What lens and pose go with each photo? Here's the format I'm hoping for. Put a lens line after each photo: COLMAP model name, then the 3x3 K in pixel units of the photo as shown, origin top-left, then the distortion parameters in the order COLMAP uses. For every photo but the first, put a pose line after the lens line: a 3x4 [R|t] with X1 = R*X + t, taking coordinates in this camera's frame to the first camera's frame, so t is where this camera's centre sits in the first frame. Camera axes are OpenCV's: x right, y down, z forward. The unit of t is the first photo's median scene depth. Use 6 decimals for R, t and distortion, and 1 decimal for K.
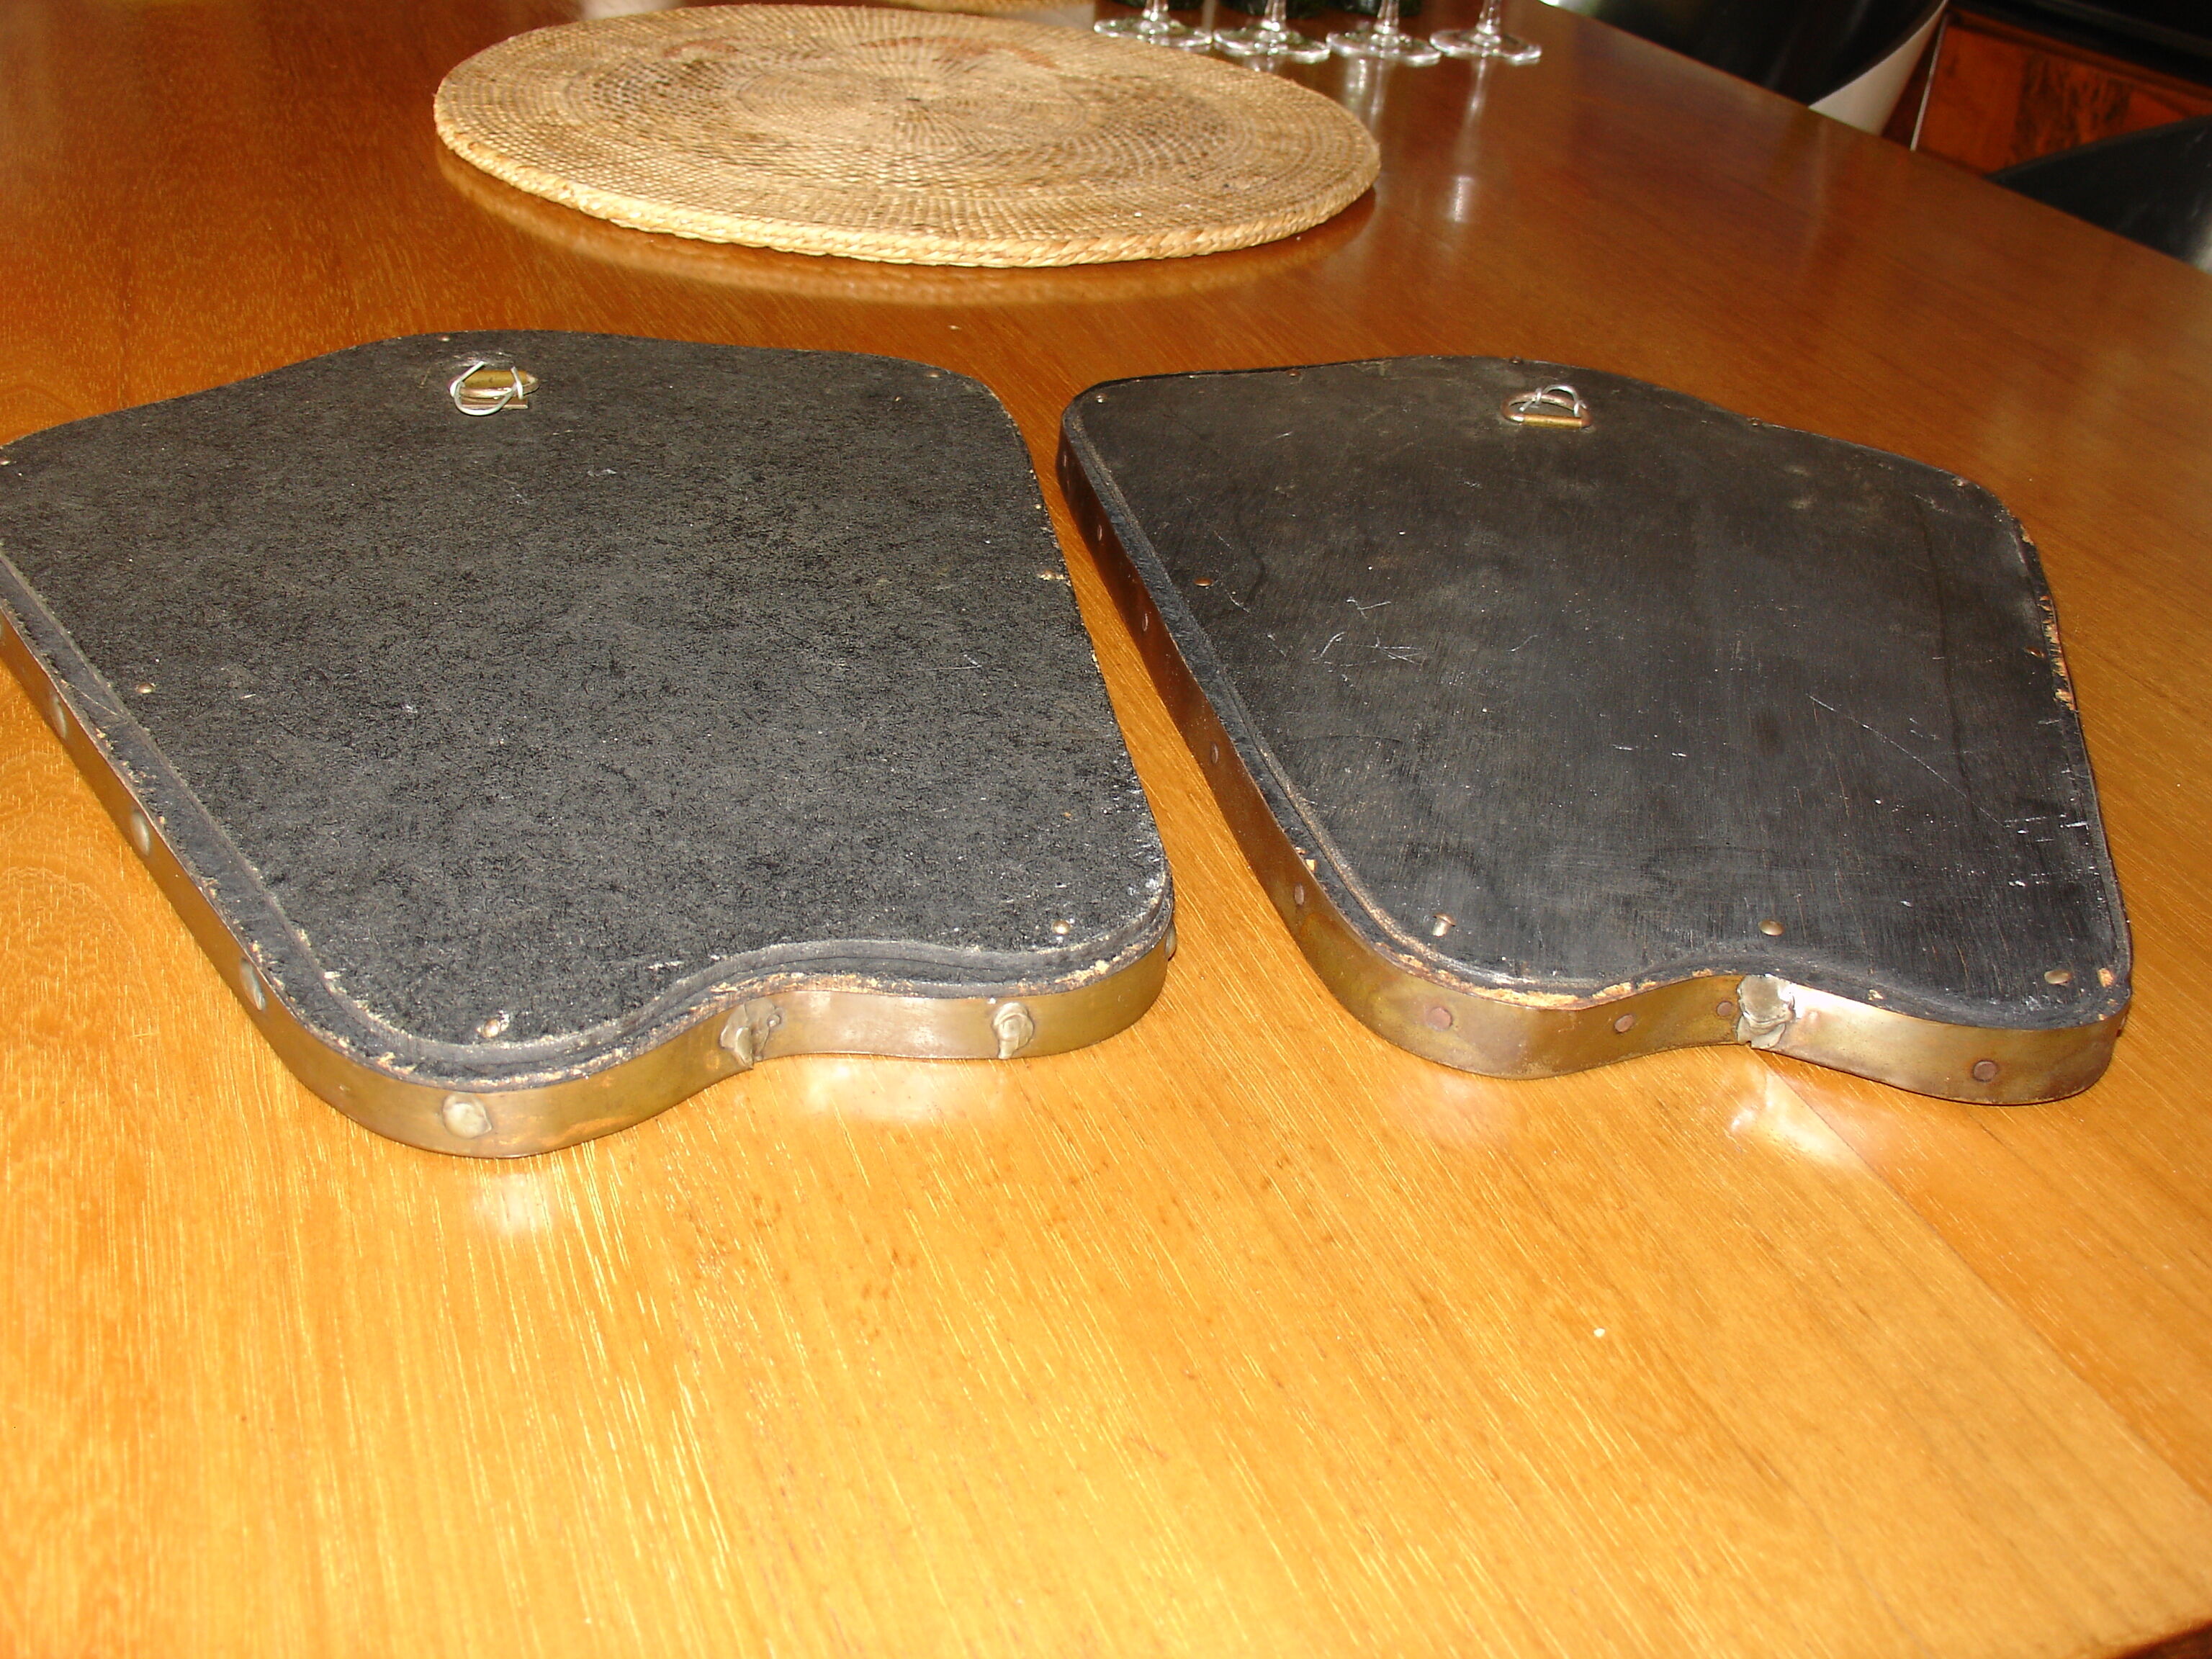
lens RADIAL K [[2208.4, 0, 1106.0], [0, 2208.4, 829.5], [0, 0, 1]] dist [-0.207688, 0.228041]
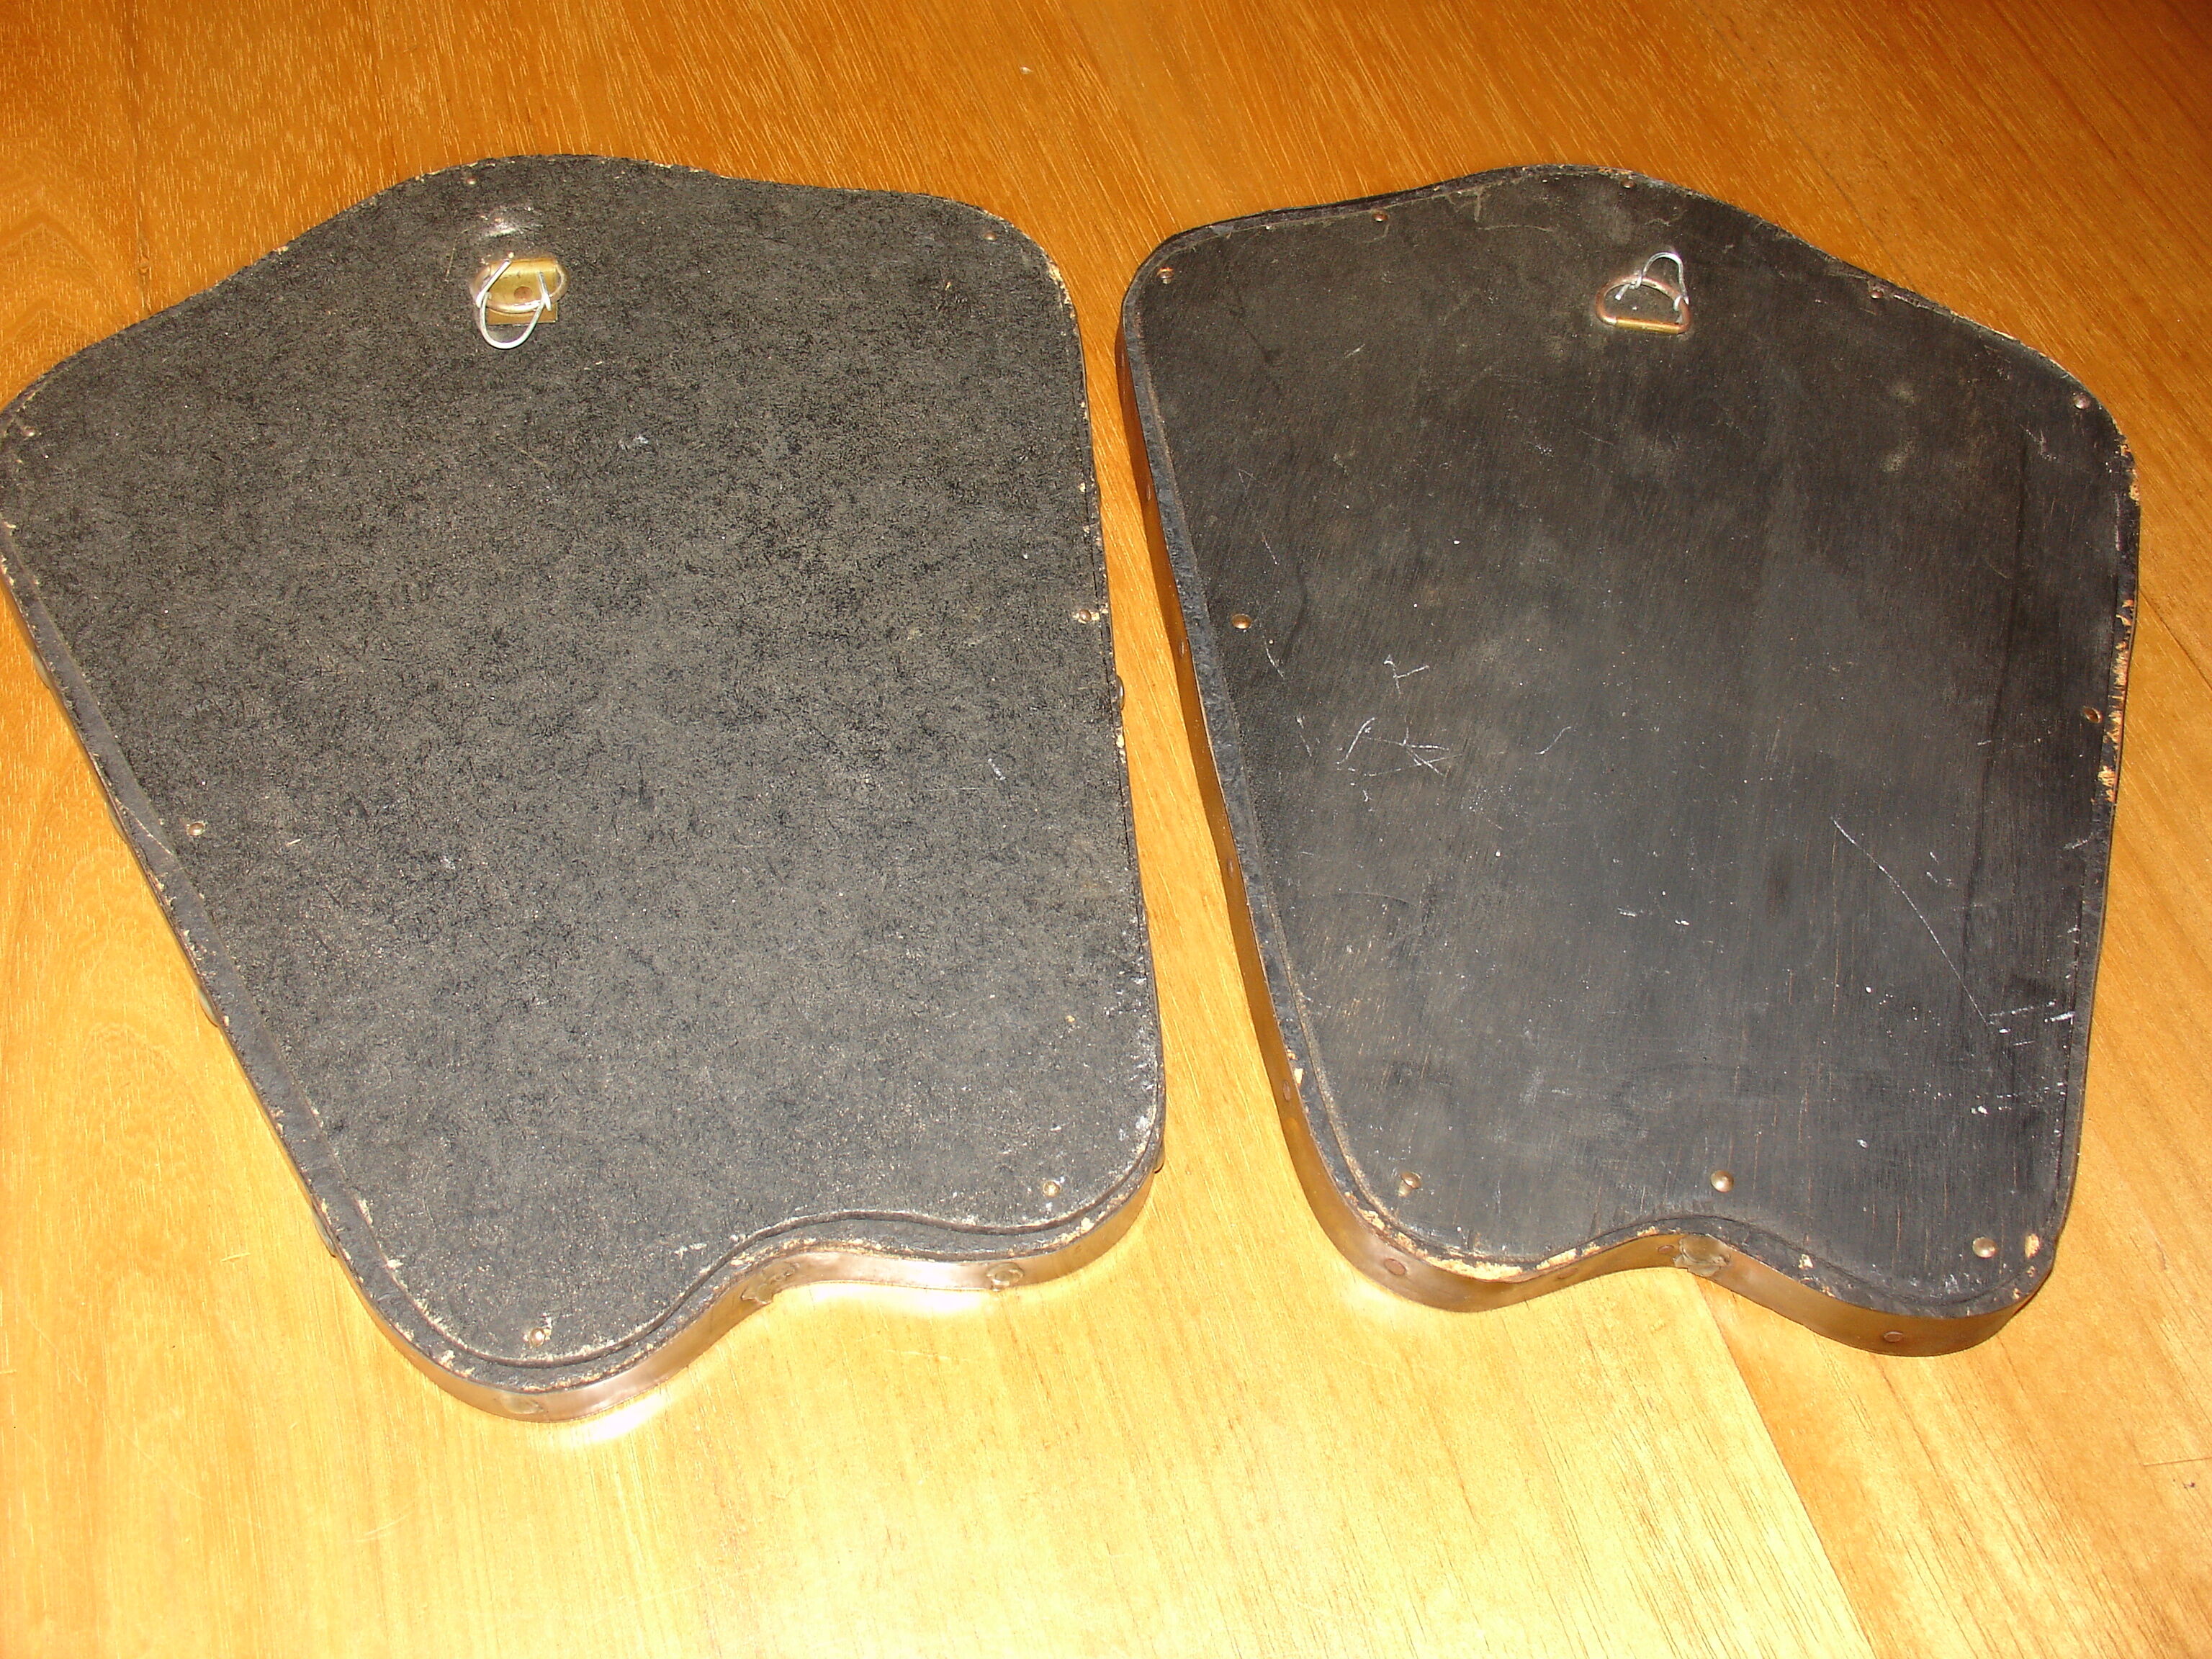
lens RADIAL K [[2208.4, 0, 1106.0], [0, 2208.4, 829.5], [0, 0, 1]] dist [-0.207688, 0.228041]
pose [[0.997172, 0.059334, -0.046127, 0.039493], [-0.036214, 0.917156, 0.396879, -0.473006], [0.065854, -0.394086, 0.916711, 0.067227]]
